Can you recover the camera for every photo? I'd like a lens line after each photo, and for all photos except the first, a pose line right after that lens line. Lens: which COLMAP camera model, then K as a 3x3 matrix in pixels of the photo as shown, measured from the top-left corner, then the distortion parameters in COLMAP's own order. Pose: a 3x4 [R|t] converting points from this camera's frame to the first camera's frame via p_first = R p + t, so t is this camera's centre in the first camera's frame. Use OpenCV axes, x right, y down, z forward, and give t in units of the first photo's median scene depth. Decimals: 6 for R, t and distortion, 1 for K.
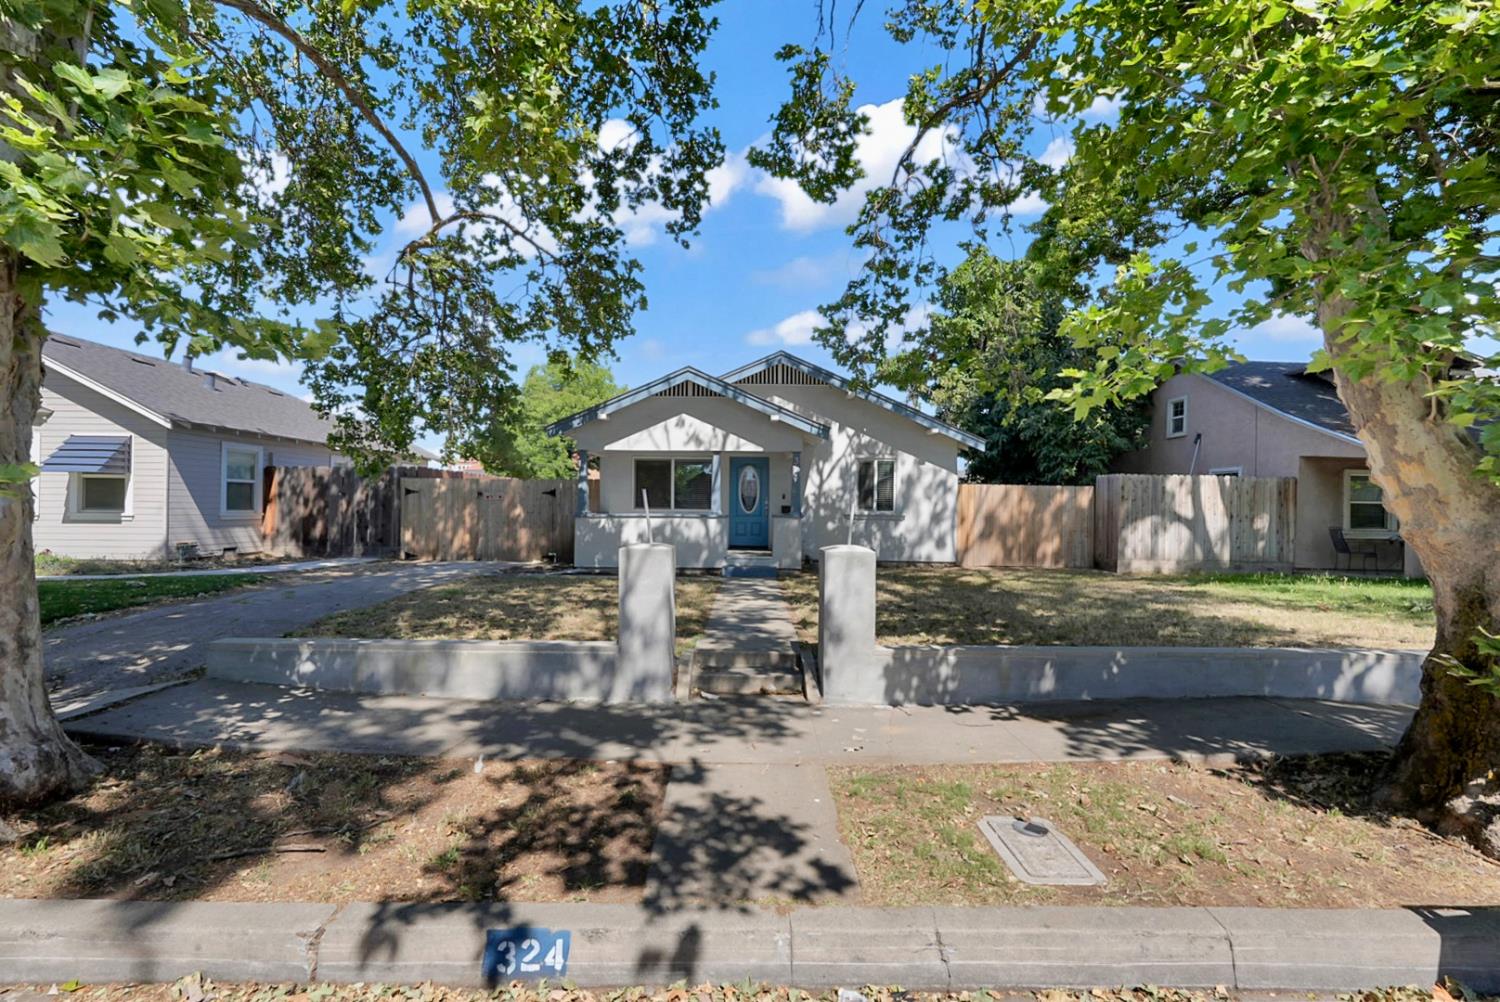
lens RADIAL K [[670.6, 0, 751.3], [0, 670.6, 496.7], [0, 0, 1]] dist [-0.010598, 0.000348]
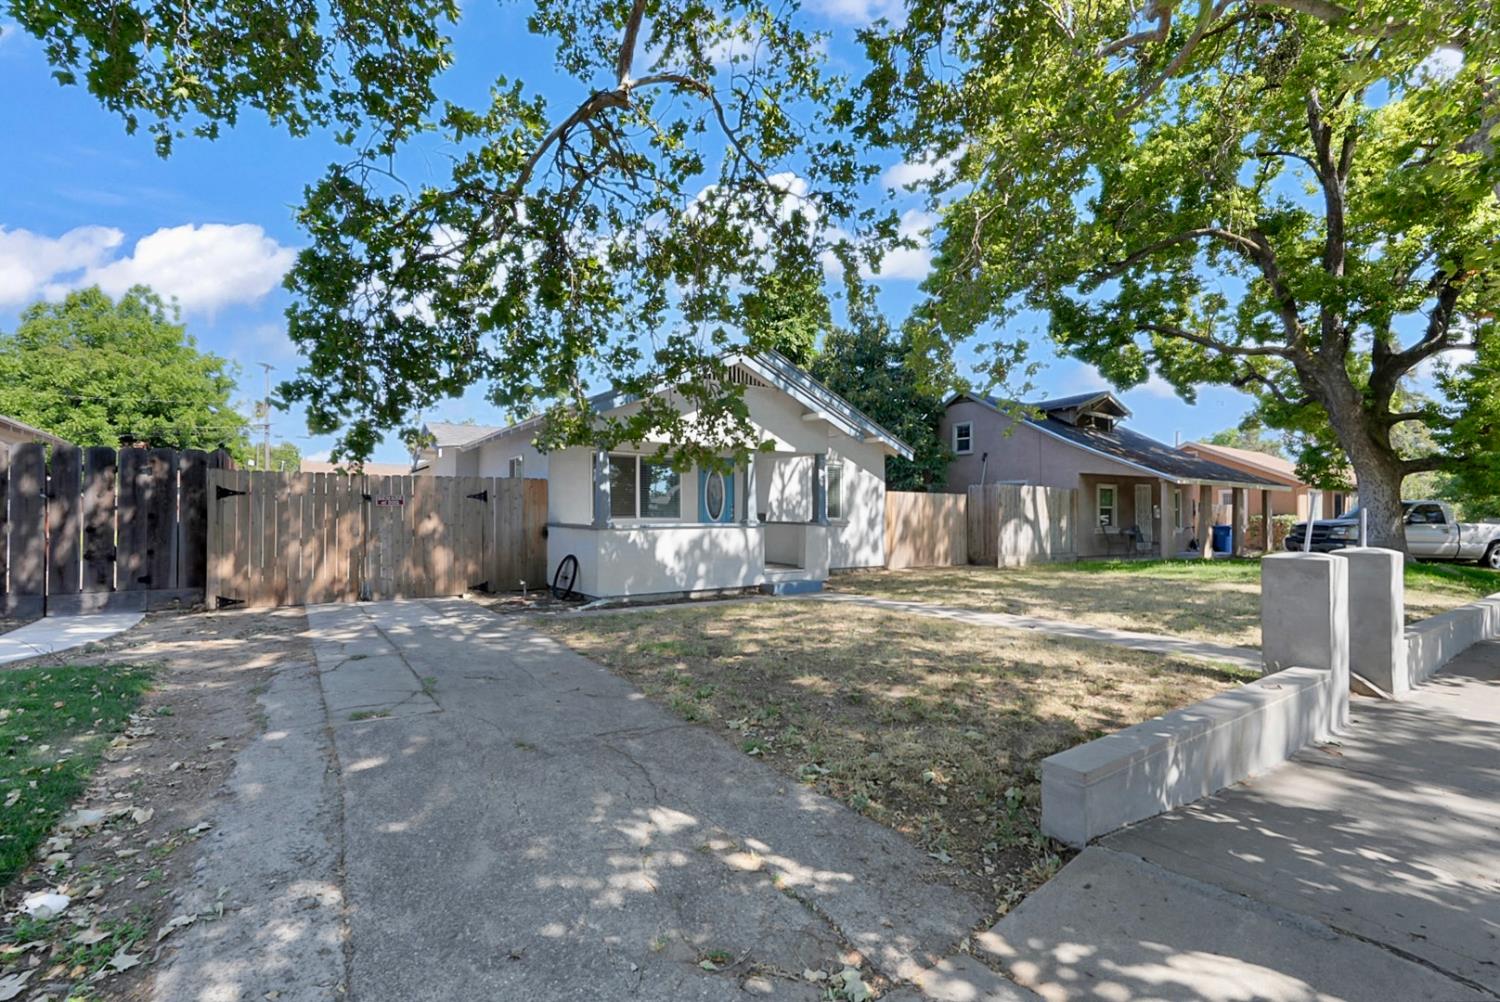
lens RADIAL K [[676.0, 0, 742.8], [0, 676.0, 469.1], [0, 0, 1]] dist [-0.010601, -0.000021]
pose [[0.820776, 0.029875, 0.570468, -0.485225], [-0.000055, 0.998636, -0.052220, 0.002647], [-0.571250, 0.042829, 0.819658, 0.256087]]
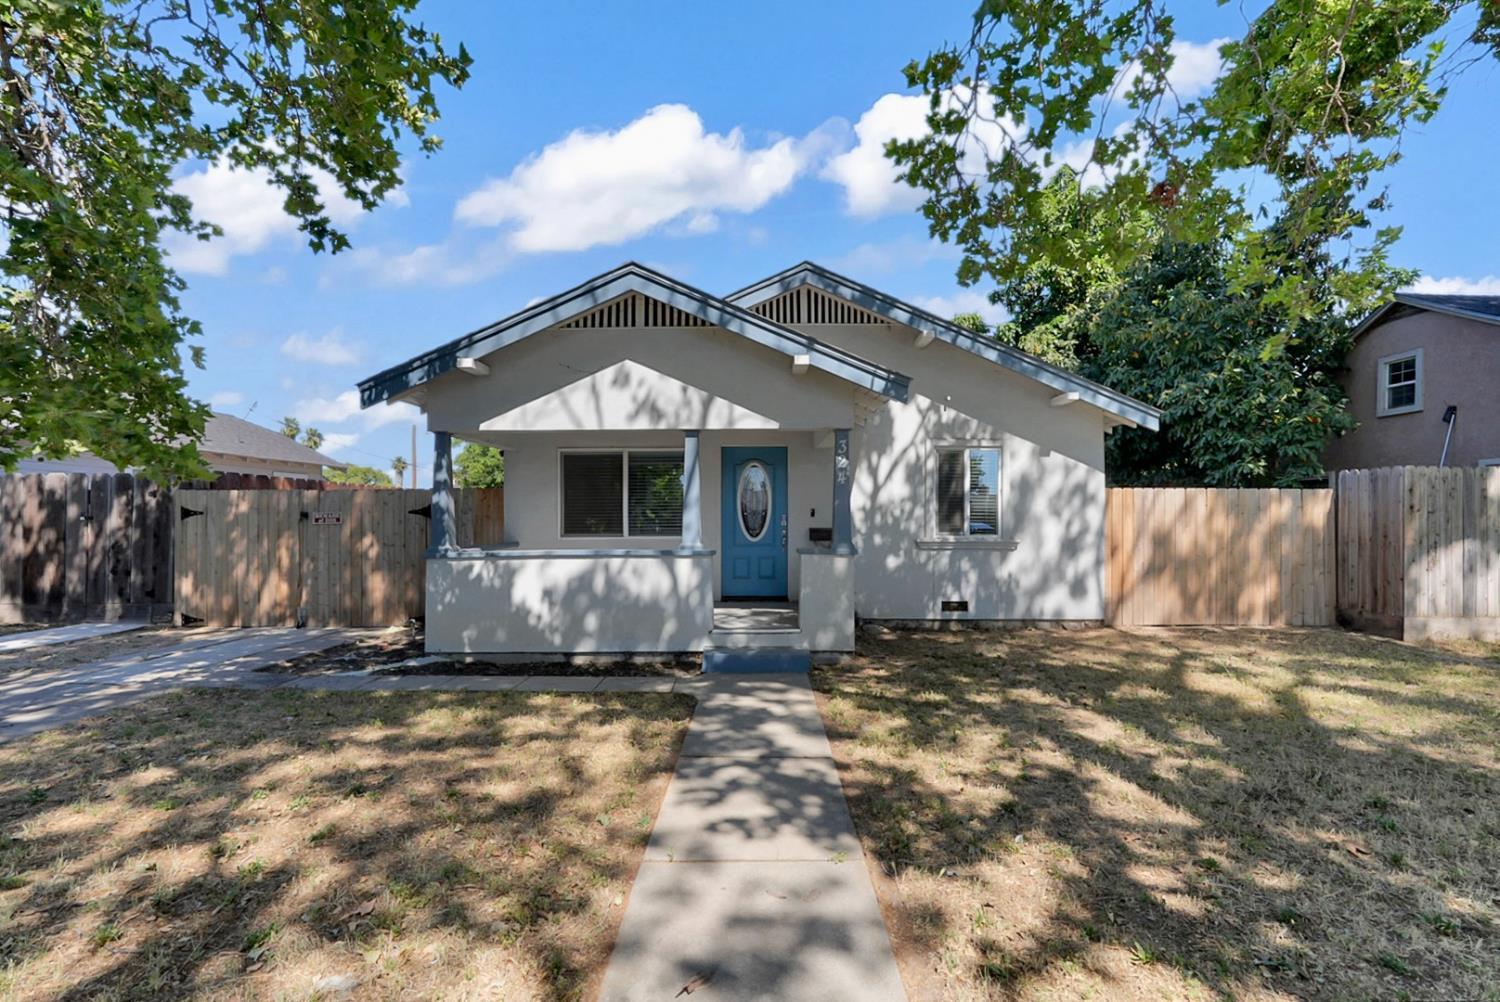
lens RADIAL K [[670.6, 0, 751.3], [0, 670.6, 496.7], [0, 0, 1]] dist [-0.010598, 0.000348]
pose [[0.999886, -0.012985, -0.007711, -0.000563], [0.012829, 0.999720, -0.019863, -0.003966], [0.007966, 0.019761, 0.999773, 0.409284]]
